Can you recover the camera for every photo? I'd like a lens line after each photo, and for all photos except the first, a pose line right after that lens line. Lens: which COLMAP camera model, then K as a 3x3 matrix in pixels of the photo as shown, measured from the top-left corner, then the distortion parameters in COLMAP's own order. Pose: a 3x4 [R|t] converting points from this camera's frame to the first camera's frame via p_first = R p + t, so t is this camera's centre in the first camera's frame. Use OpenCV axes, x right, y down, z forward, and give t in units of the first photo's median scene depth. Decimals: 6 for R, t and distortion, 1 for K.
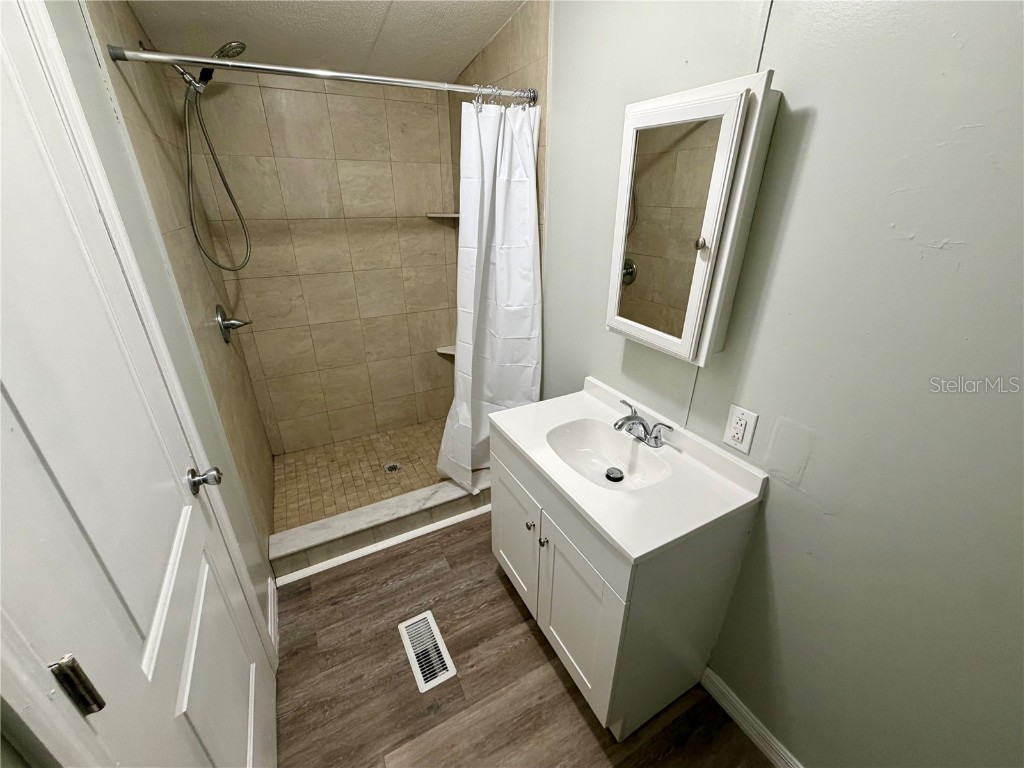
lens RADIAL K [[408.6, 0, 505.0], [0, 408.6, 380.3], [0, 0, 1]] dist [0.001500, 0.000039]
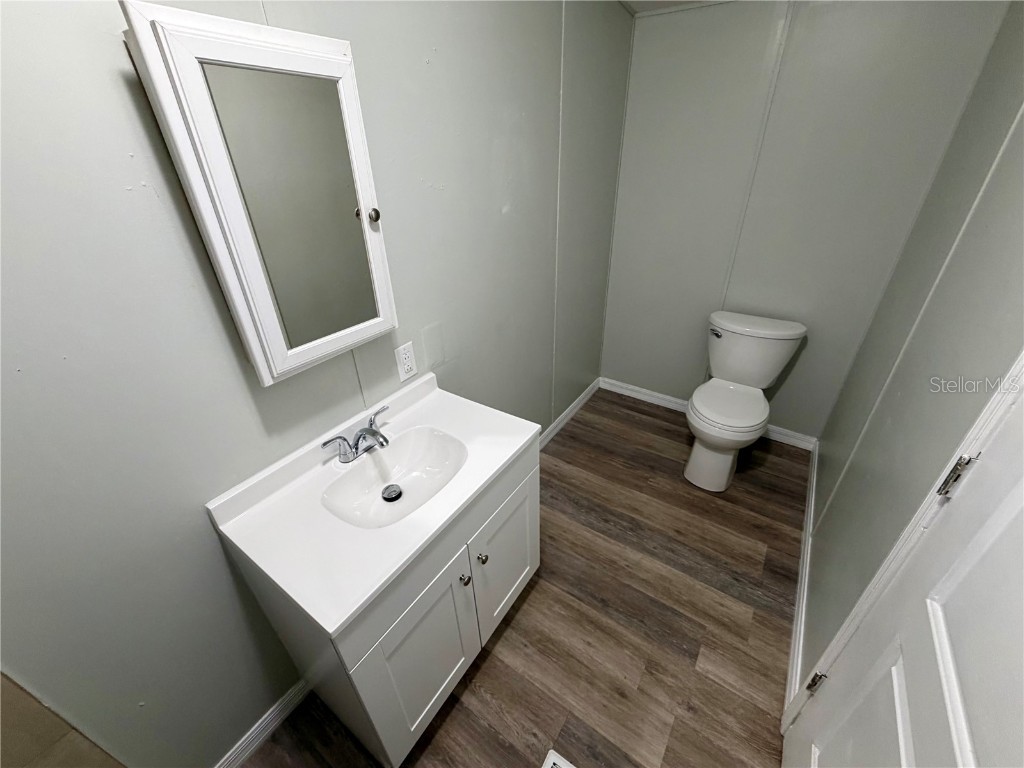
lens RADIAL K [[408.6, 0, 511.2], [0, 408.6, 381.8], [0, 0, 1]] dist [0.001500, 0.000039]
pose [[-0.464734, -0.425570, 0.776475, -0.435746], [0.393598, 0.686236, 0.611687, -0.373189], [-0.793160, 0.589890, -0.151414, 0.787052]]
